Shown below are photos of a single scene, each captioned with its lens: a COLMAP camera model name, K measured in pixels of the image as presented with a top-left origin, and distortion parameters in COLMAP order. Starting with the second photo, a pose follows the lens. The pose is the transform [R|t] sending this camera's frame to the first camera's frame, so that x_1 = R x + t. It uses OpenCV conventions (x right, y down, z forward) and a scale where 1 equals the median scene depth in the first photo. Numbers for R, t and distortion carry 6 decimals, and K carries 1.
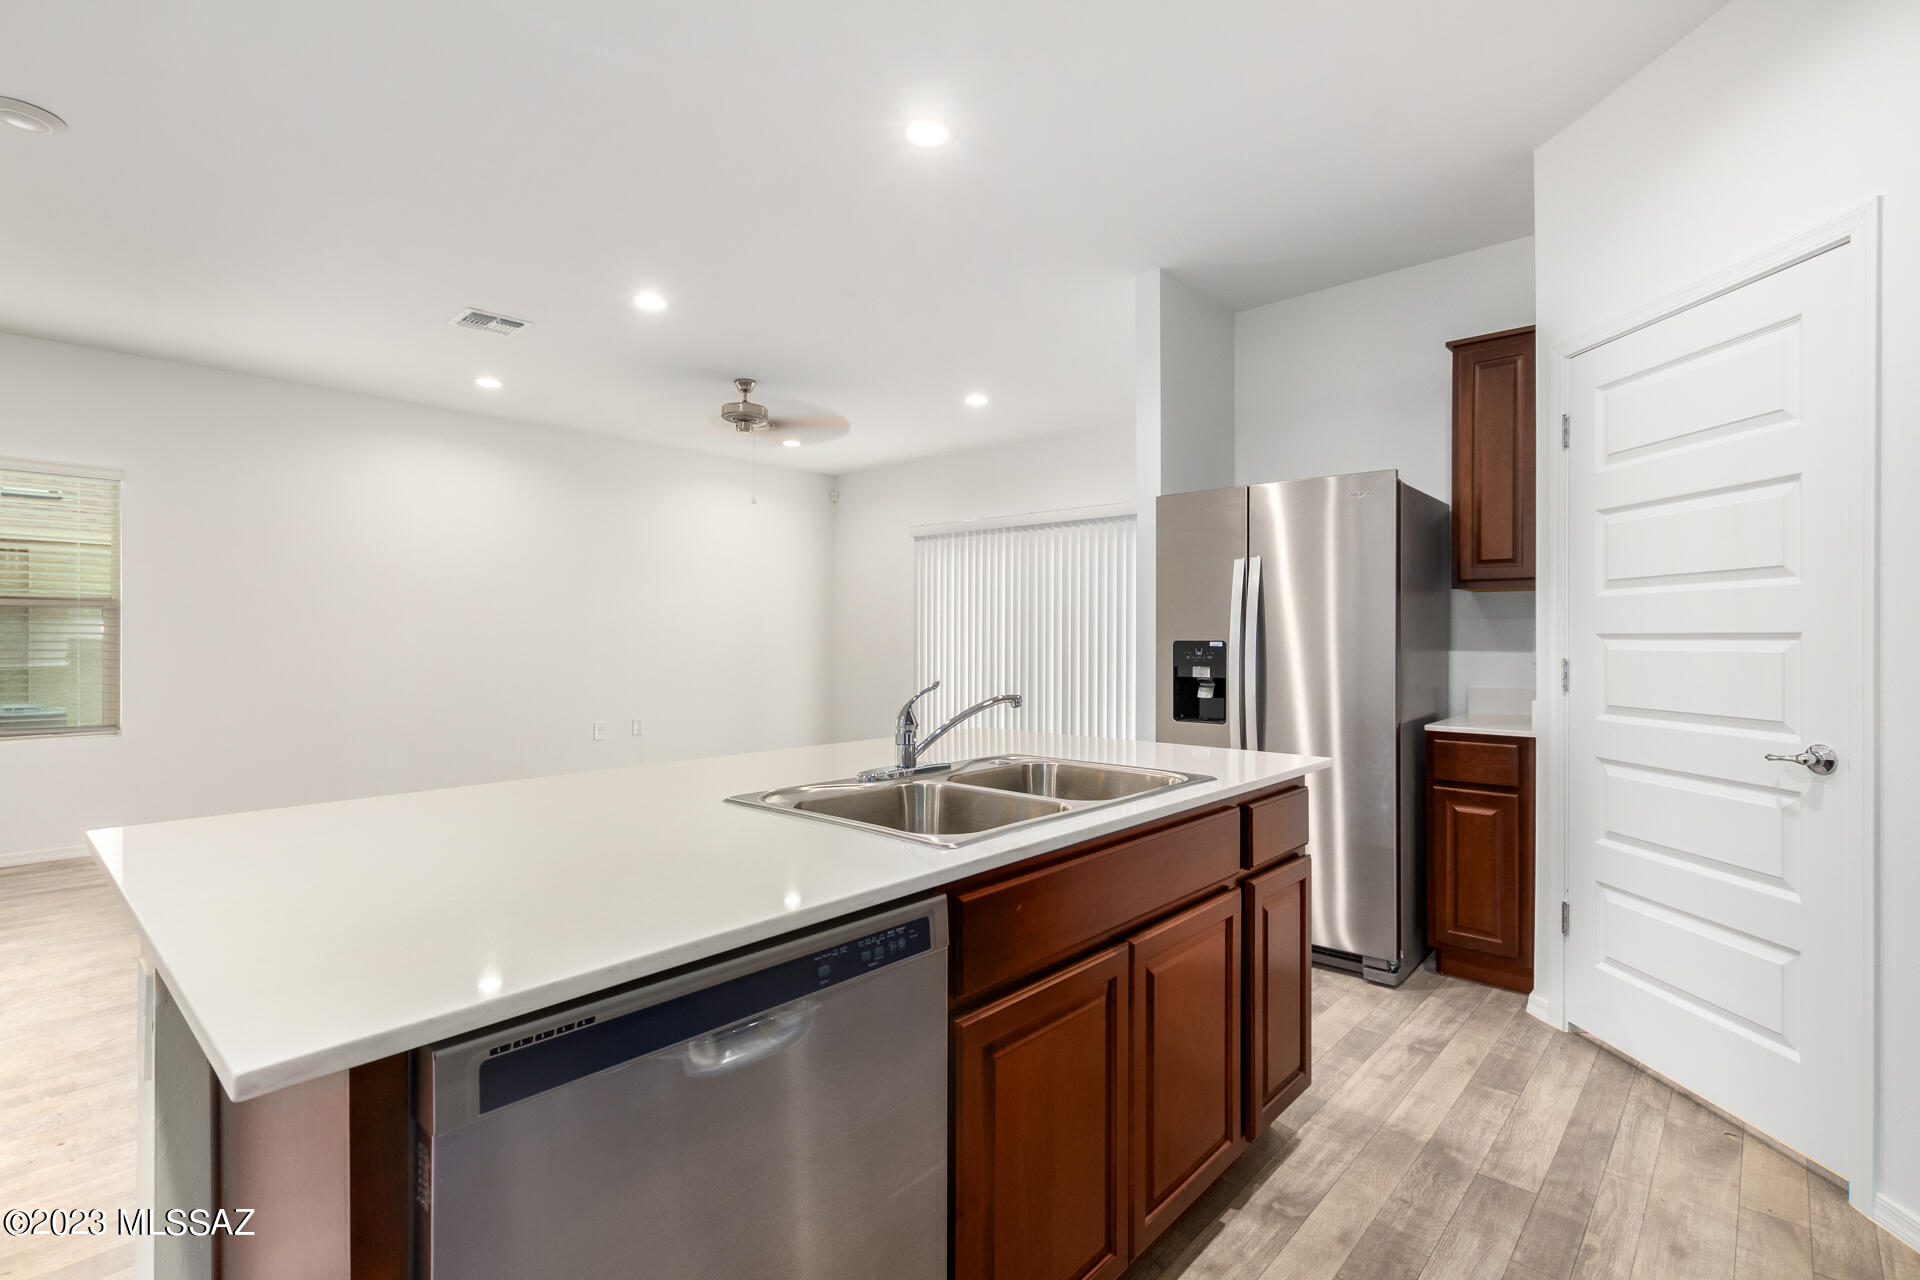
lens RADIAL K [[882.1, 0, 966.4], [0, 882.1, 635.9], [0, 0, 1]] dist [0.006082, -0.003662]
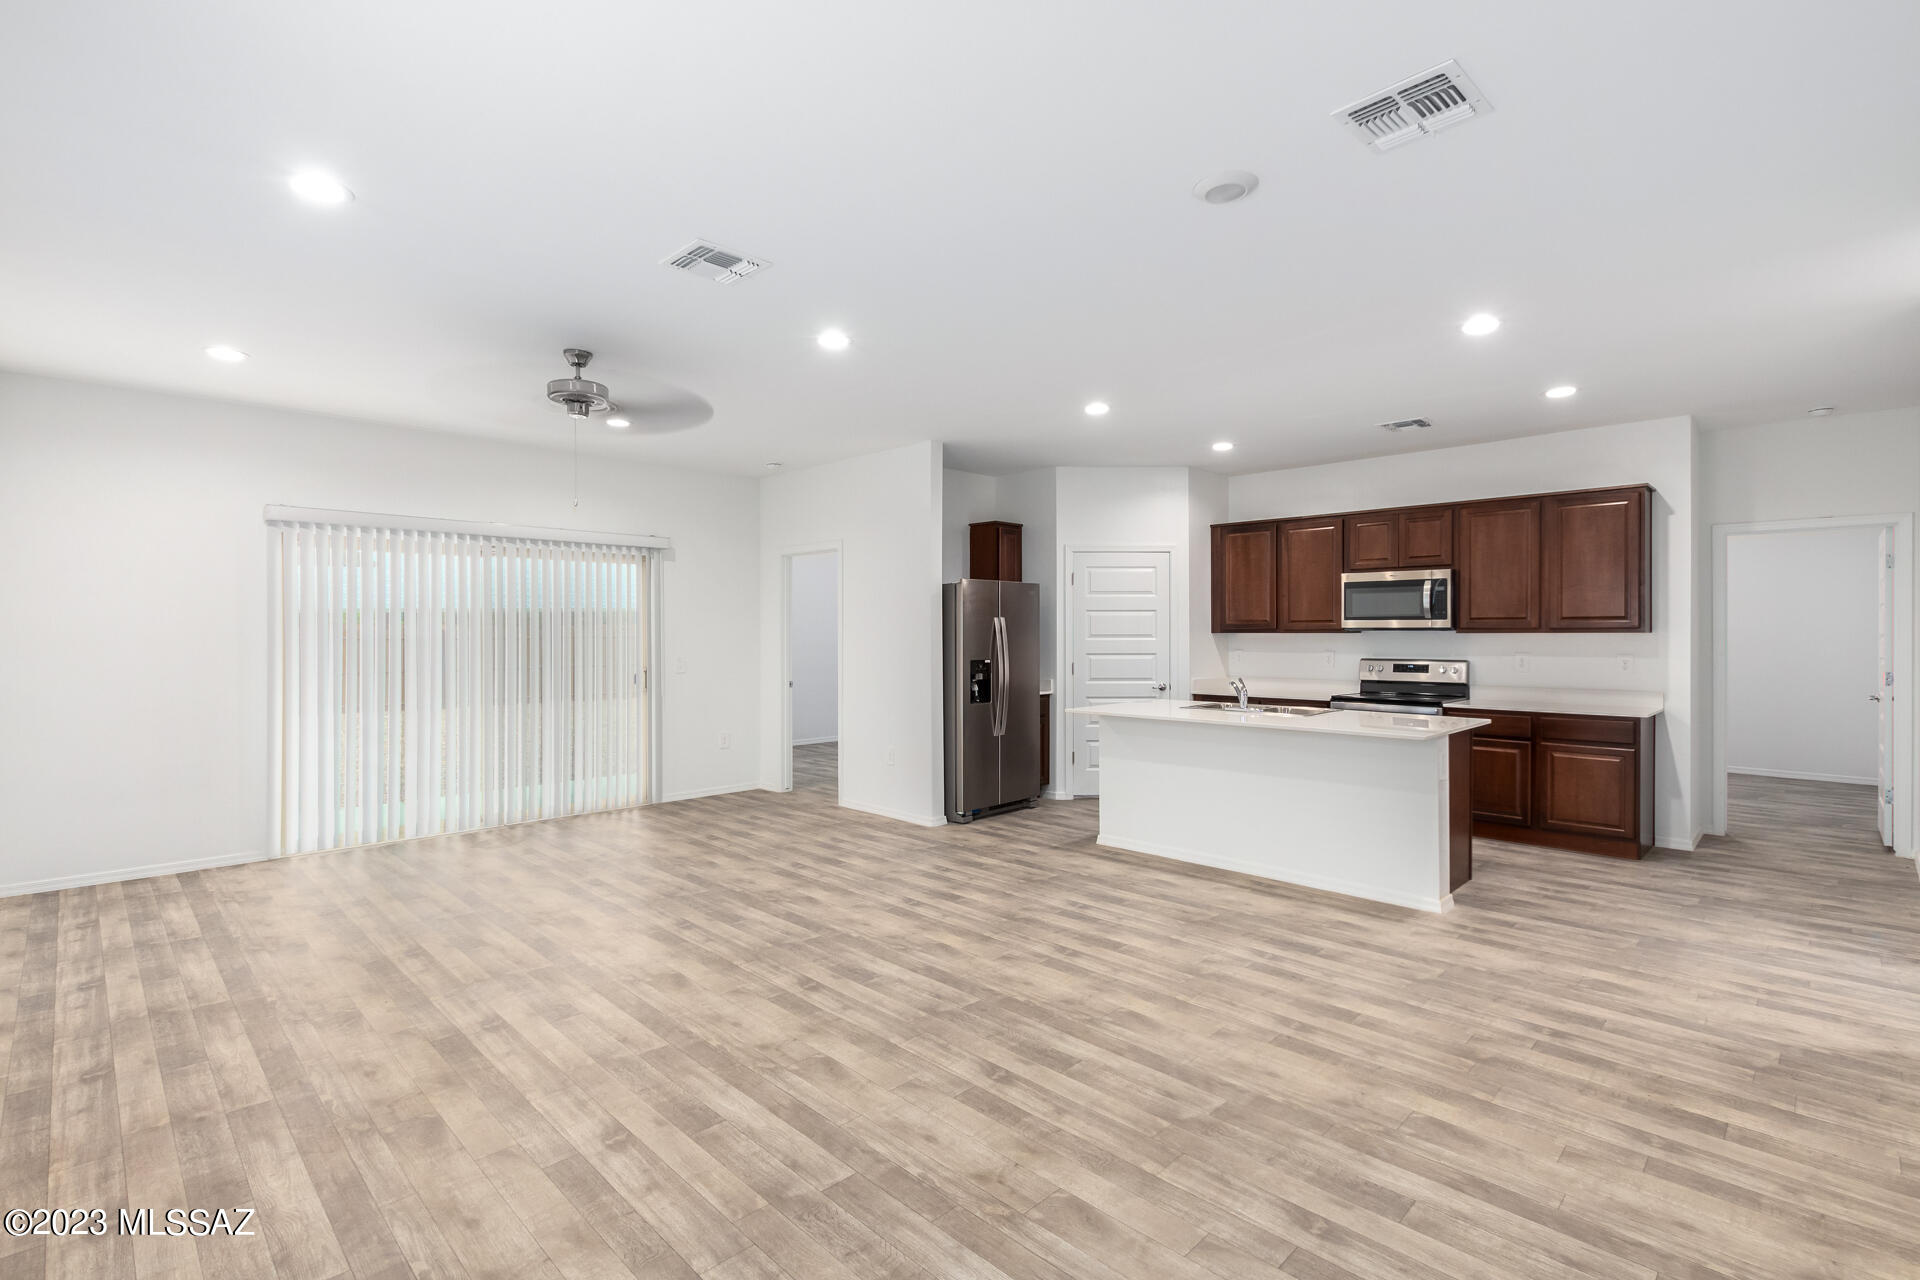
lens RADIAL K [[882.1, 0, 963.7], [0, 882.1, 634.8], [0, 0, 1]] dist [0.006082, -0.003662]
pose [[0.047085, 0.000192, 0.998891, -1.049784], [0.001102, 0.999999, -0.000244, -0.030657], [-0.998890, 0.001113, 0.047085, 0.617908]]
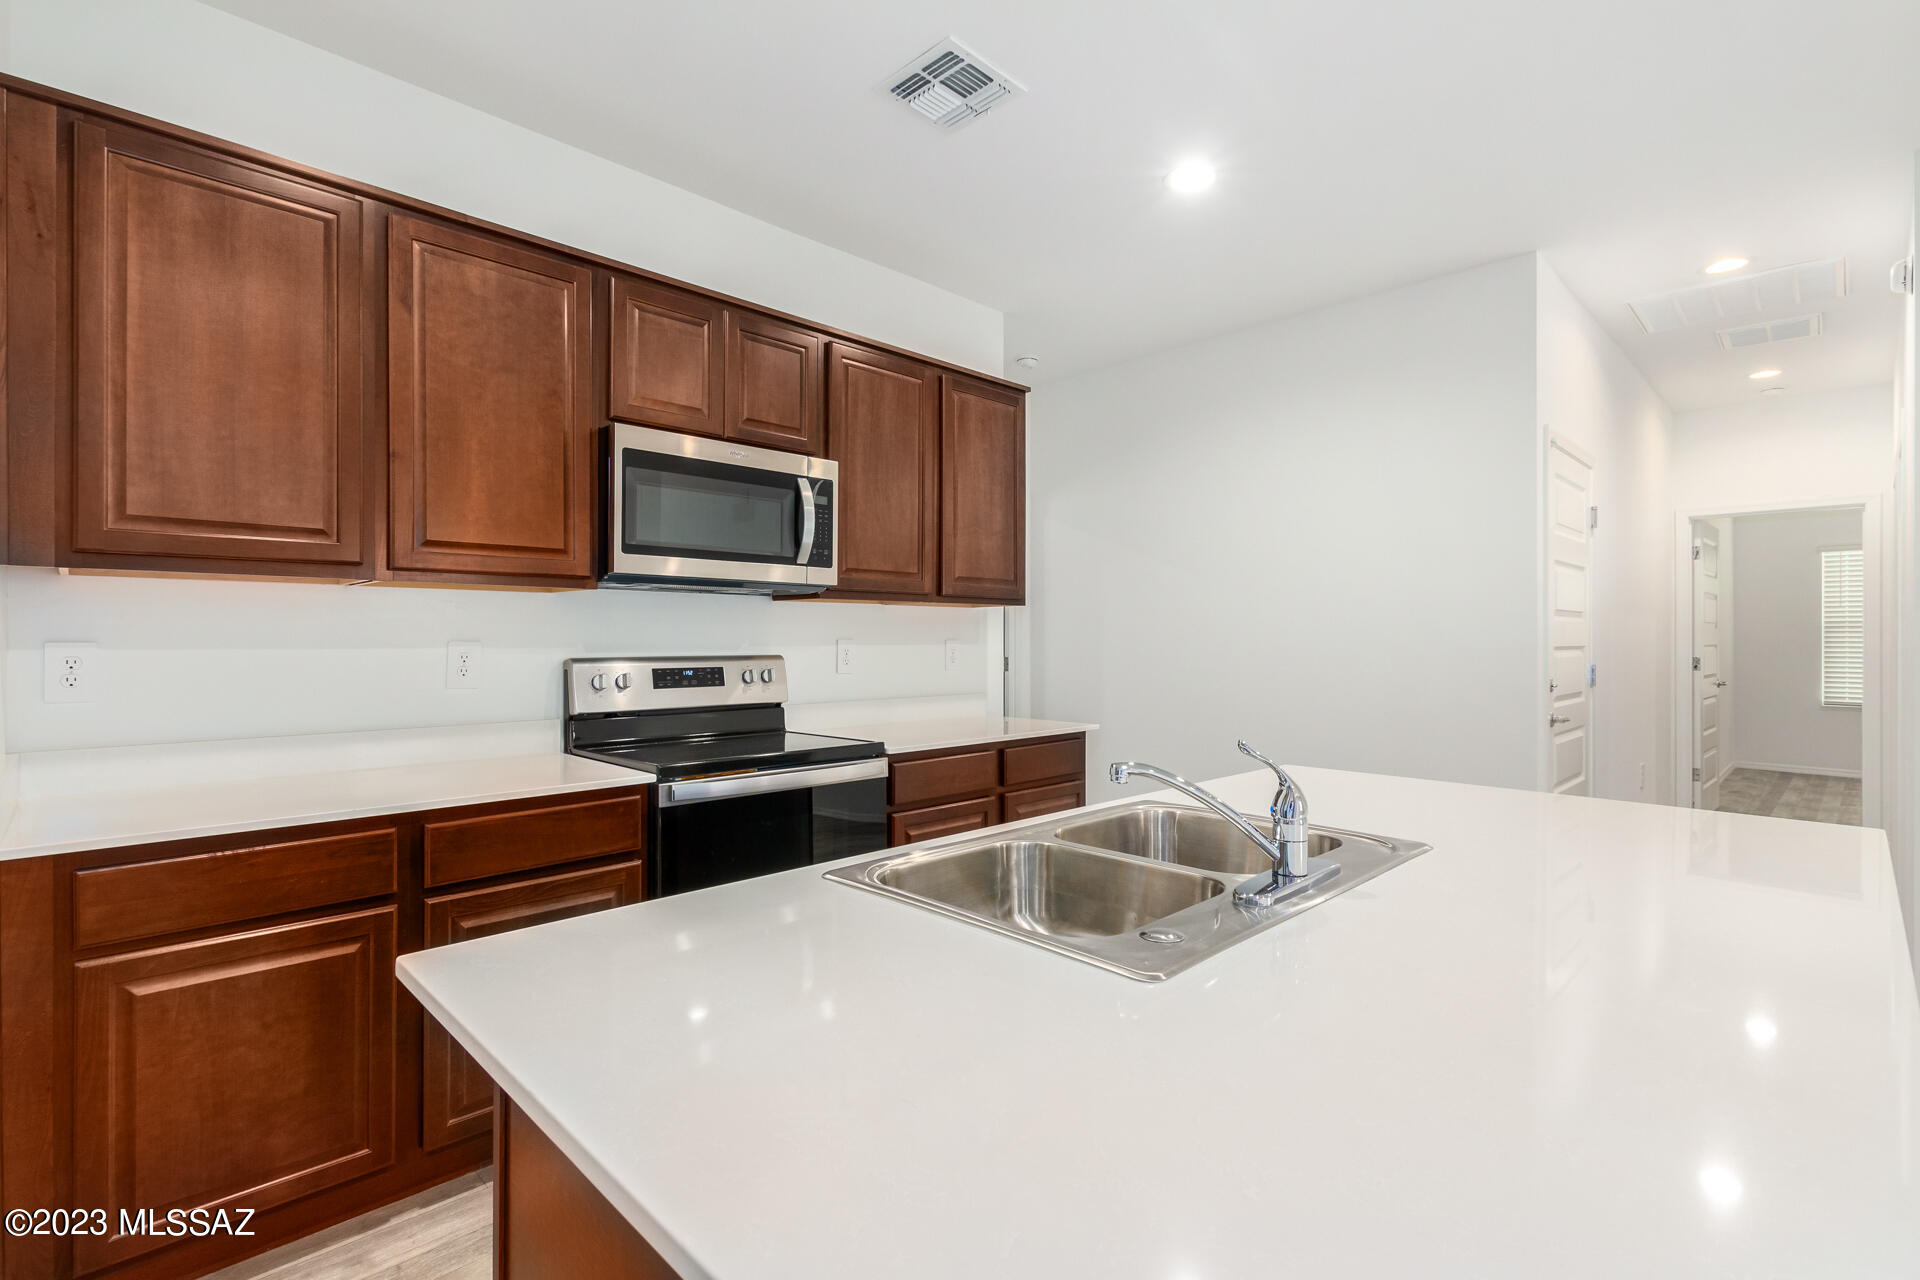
lens RADIAL K [[882.1, 0, 952.7], [0, 882.1, 639.4], [0, 0, 1]] dist [0.006082, -0.003662]
pose [[-0.997783, -0.003317, 0.066462, 0.045674], [-0.003026, 0.999985, 0.004472, -0.008629], [-0.066476, 0.004261, -0.997779, 0.577003]]
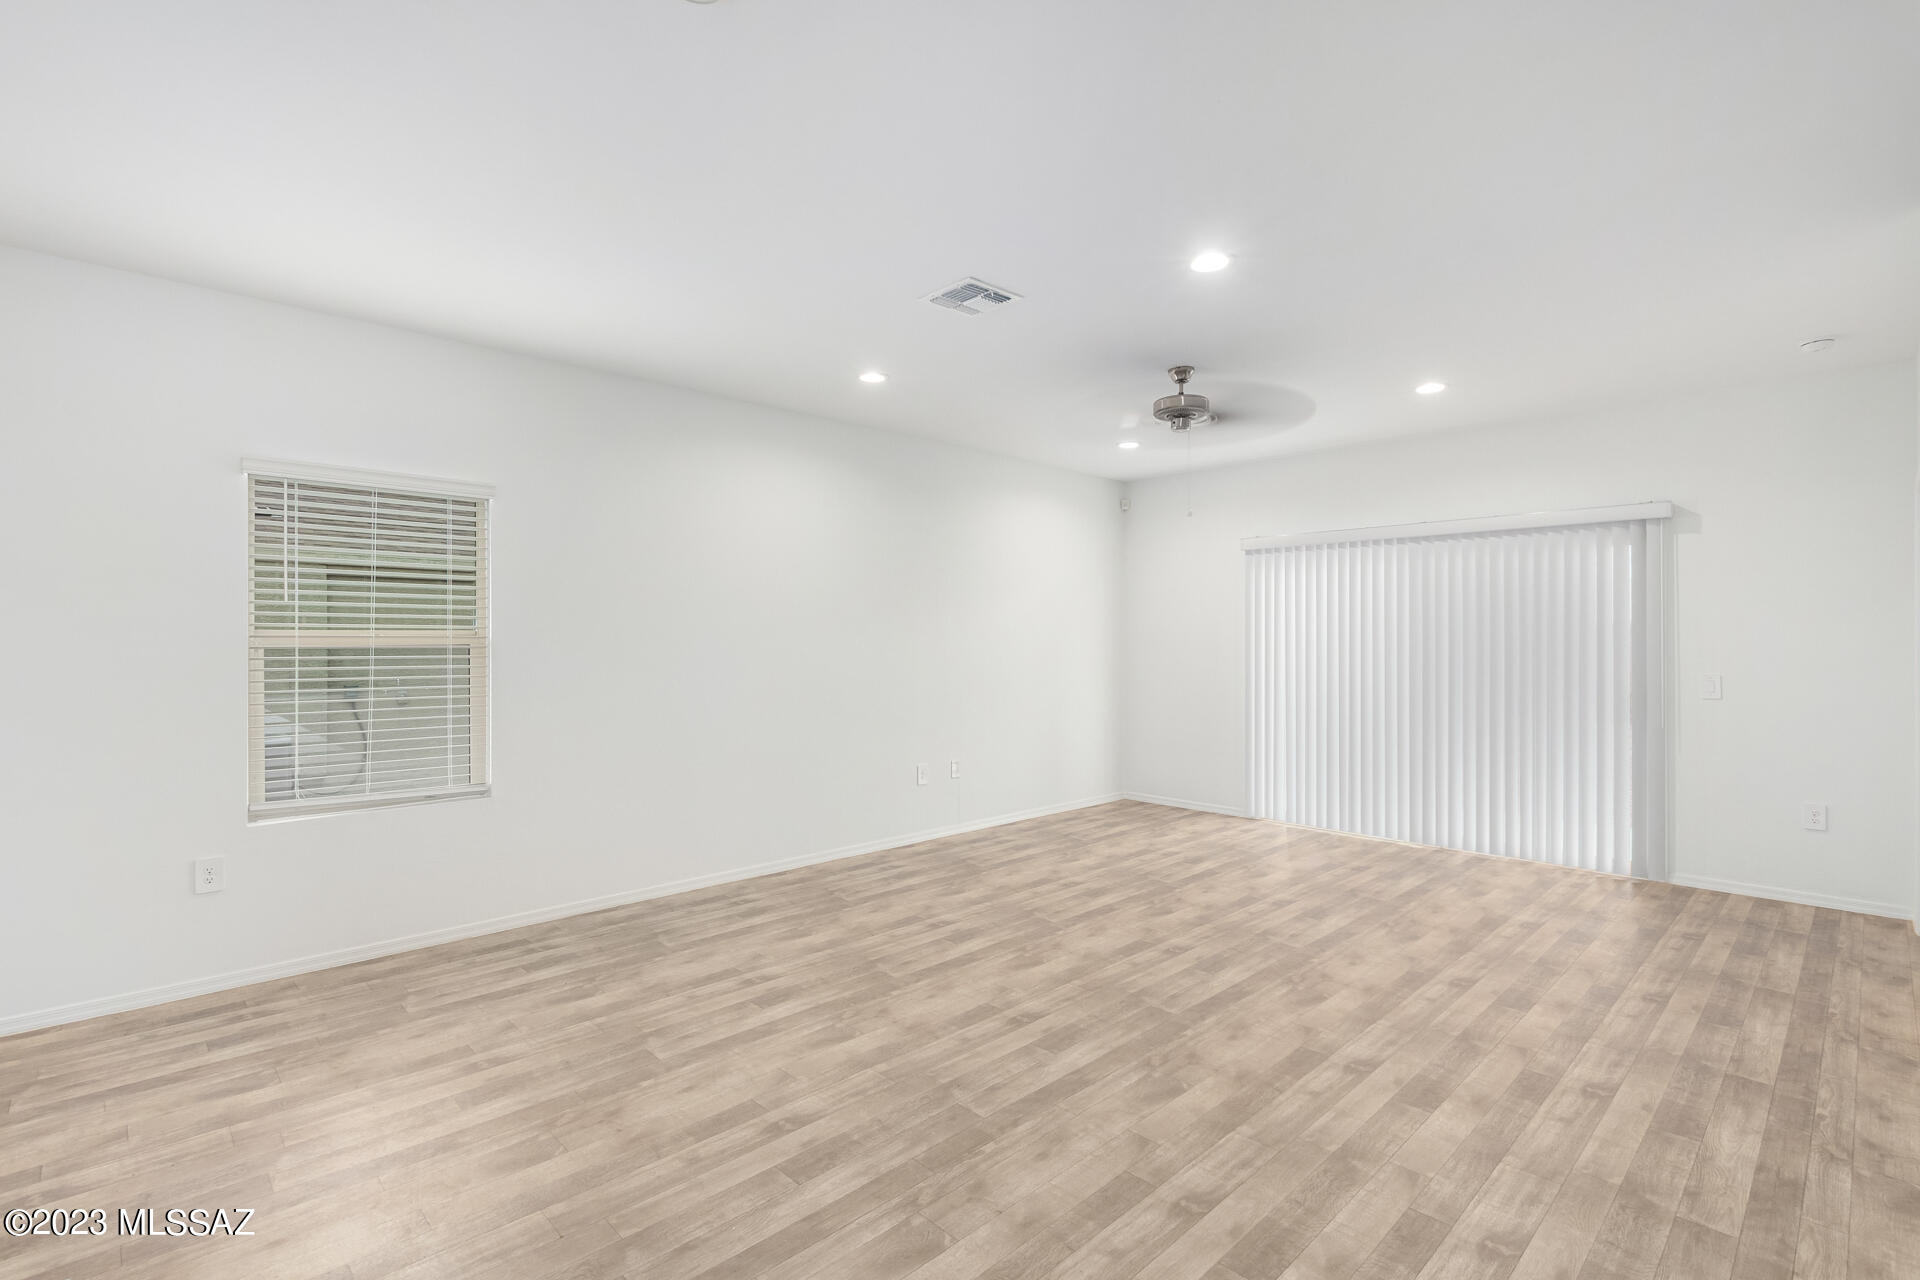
lens RADIAL K [[882.1, 0, 967.6], [0, 882.1, 643.3], [0, 0, 1]] dist [0.006082, -0.003662]
pose [[0.998417, 0.001450, -0.056225, -0.413396], [-0.001213, 0.999990, 0.004247, -0.033167], [0.056231, -0.004172, 0.998409, 0.159083]]
